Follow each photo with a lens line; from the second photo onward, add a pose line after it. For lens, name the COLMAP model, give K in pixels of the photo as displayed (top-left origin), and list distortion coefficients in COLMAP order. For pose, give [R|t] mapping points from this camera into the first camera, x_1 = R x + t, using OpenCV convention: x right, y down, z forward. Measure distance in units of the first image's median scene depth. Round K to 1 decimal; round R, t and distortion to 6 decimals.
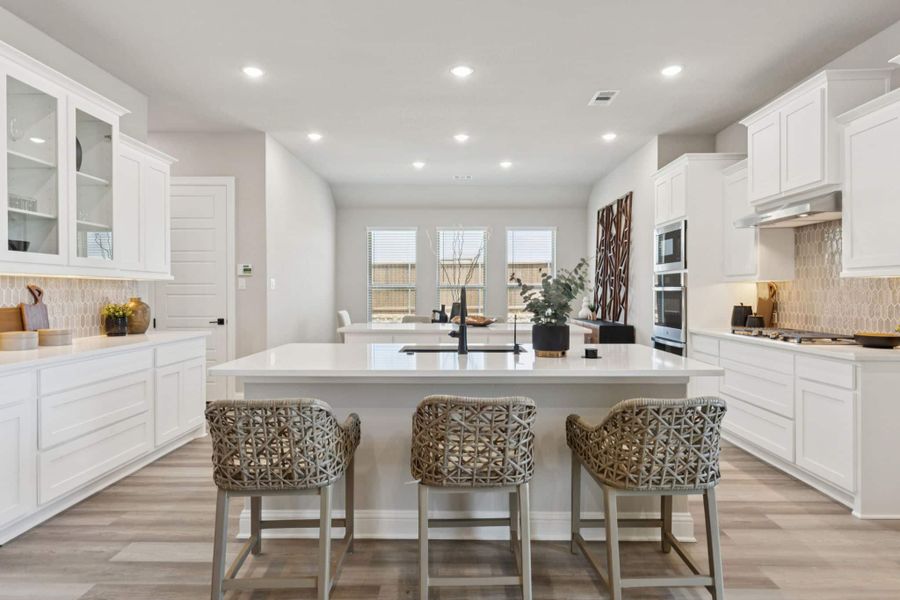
lens RADIAL K [[469.4, 0, 447.9], [0, 469.4, 298.2], [0, 0, 1]] dist [0.000717, 0.000140]
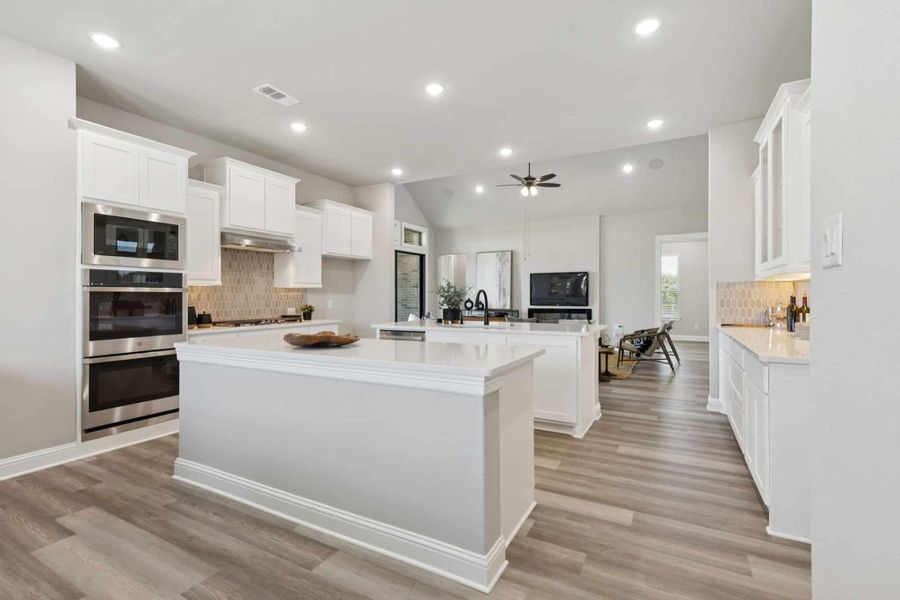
lens RADIAL K [[412.7, 0, 452.9], [0, 412.7, 294.0], [0, 0, 1]] dist [-0.000316, -0.000296]
pose [[-0.893735, 0.008063, 0.448523, -0.405751], [0.012747, 0.999891, 0.007424, -0.015822], [-0.448414, 0.012353, -0.893740, 1.794118]]
